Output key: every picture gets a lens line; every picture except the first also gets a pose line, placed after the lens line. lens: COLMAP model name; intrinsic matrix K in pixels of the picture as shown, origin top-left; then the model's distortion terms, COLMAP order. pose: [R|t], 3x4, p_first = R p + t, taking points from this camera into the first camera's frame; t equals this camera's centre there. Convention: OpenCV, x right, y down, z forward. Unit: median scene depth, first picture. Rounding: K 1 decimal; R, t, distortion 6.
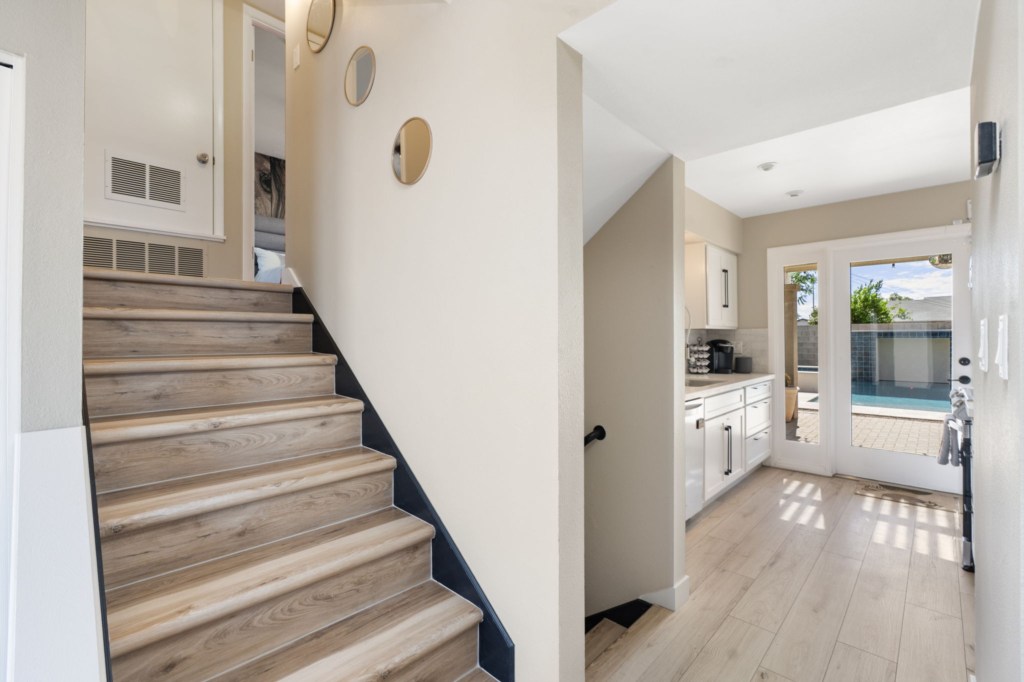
lens RADIAL K [[443.6, 0, 517.6], [0, 443.6, 338.3], [0, 0, 1]] dist [-0.002196, 0.000165]
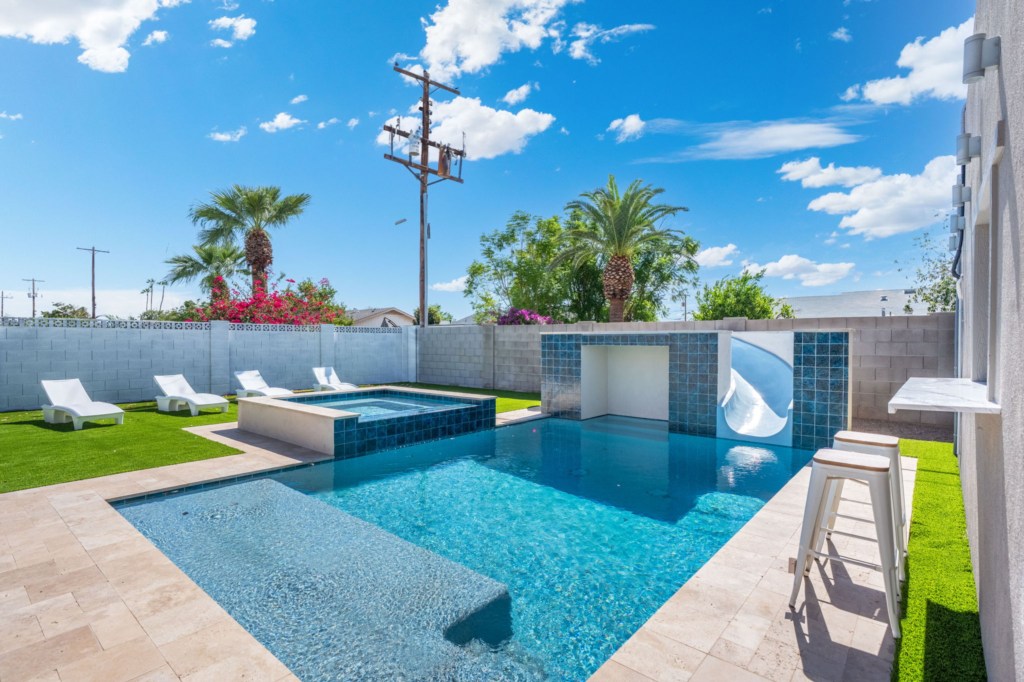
lens RADIAL K [[495.4, 0, 512.0], [0, 495.4, 341.0], [0, 0, 1]] dist [0.004344, 0.000353]
pose [[0.998737, 0.004933, 0.049991, 2.585835], [-0.004957, 0.999988, 0.000357, -0.020661], [-0.049988, -0.000605, 0.998750, 1.320594]]
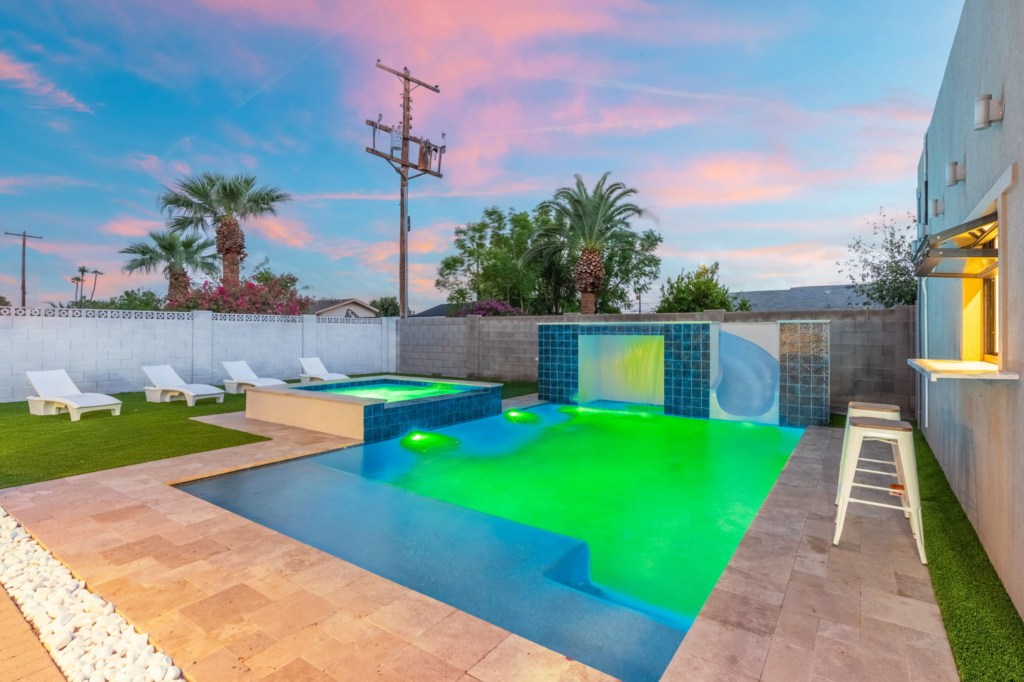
lens RADIAL K [[494.9, 0, 506.0], [0, 494.9, 320.3], [0, 0, 1]] dist [0.006008, 0.000166]
pose [[0.990925, 0.008992, 0.134115, 2.318687], [-0.005548, 0.999646, -0.026029, -0.008299], [-0.134302, 0.025049, 0.990624, 1.216569]]
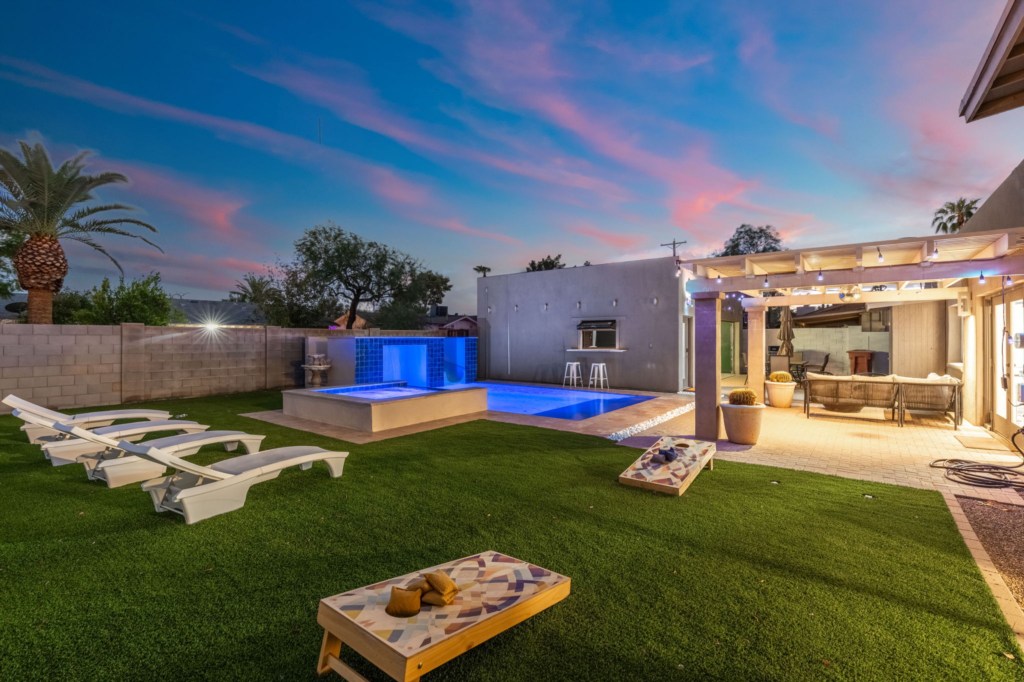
lens RADIAL K [[457.9, 0, 512.4], [0, 457.9, 336.6], [0, 0, 1]] dist [-0.004182, -0.000029]
pose [[-0.104165, 0.006657, 0.994538, -0.647048], [0.001599, 0.999977, -0.006526, -0.045486], [-0.994559, 0.000910, -0.104173, 3.138969]]
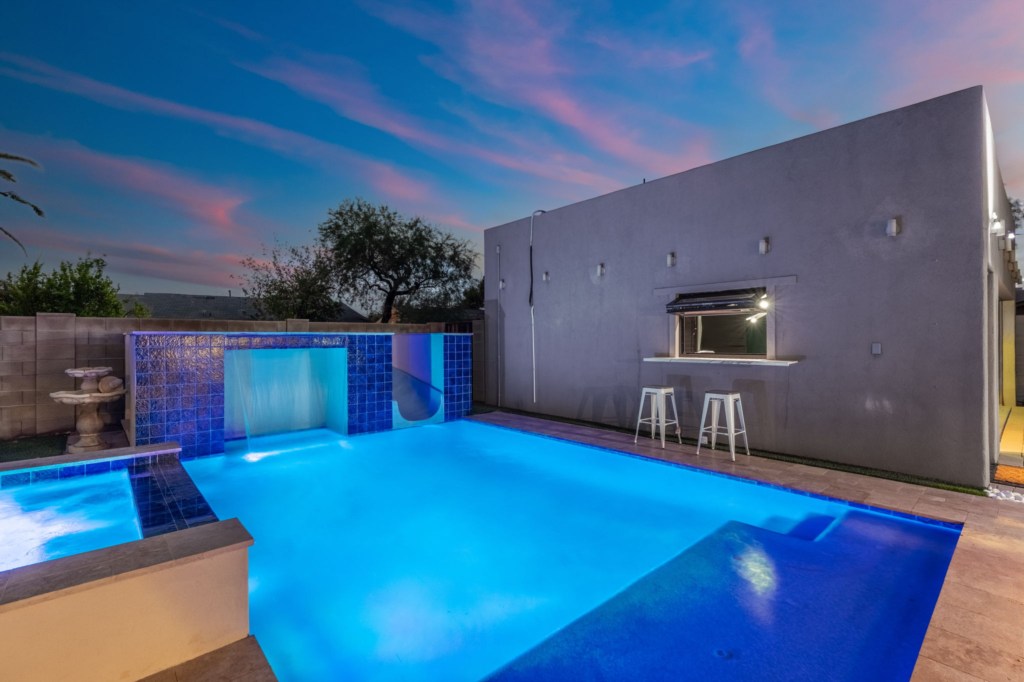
lens RADIAL K [[464.9, 0, 508.4], [0, 464.9, 339.9], [0, 0, 1]] dist [-0.000931, 0.000145]
pose [[0.087870, 0.001004, 0.996131, 1.461817], [0.006147, 0.999980, -0.001550, -0.028947], [-0.996113, 0.006260, 0.087863, 2.606461]]
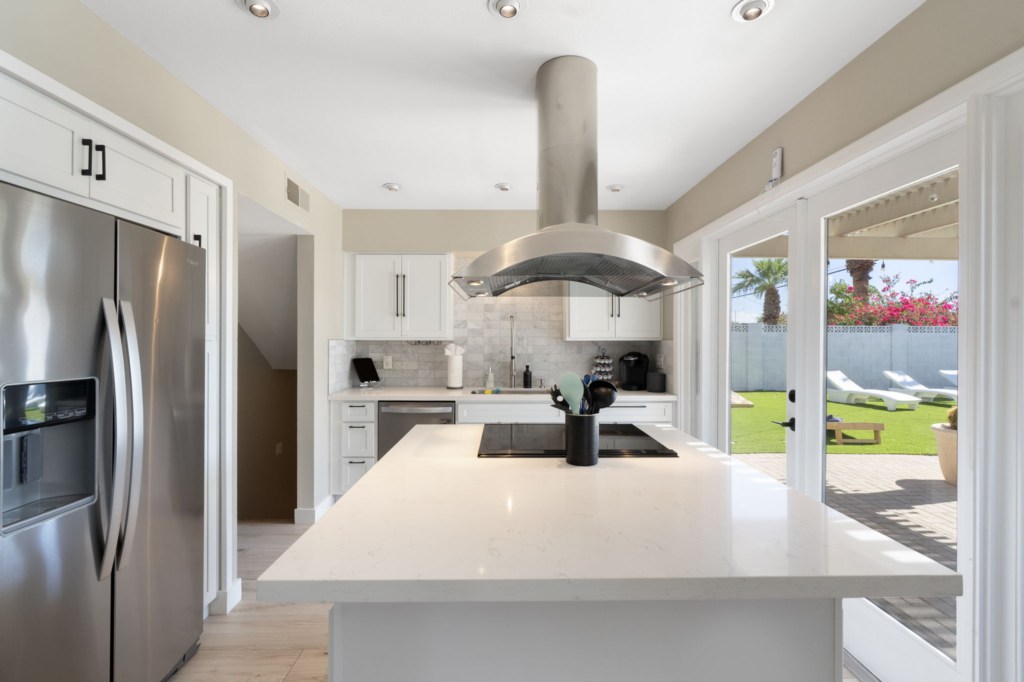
lens RADIAL K [[457.9, 0, 512.4], [0, 457.9, 336.6], [0, 0, 1]] dist [-0.004182, -0.000029]
pose [[0.696692, -0.002338, -0.717366, 0.995416], [-0.004964, 0.999955, -0.008081, -0.020570], [0.717353, 0.009191, 0.696649, 0.197010]]
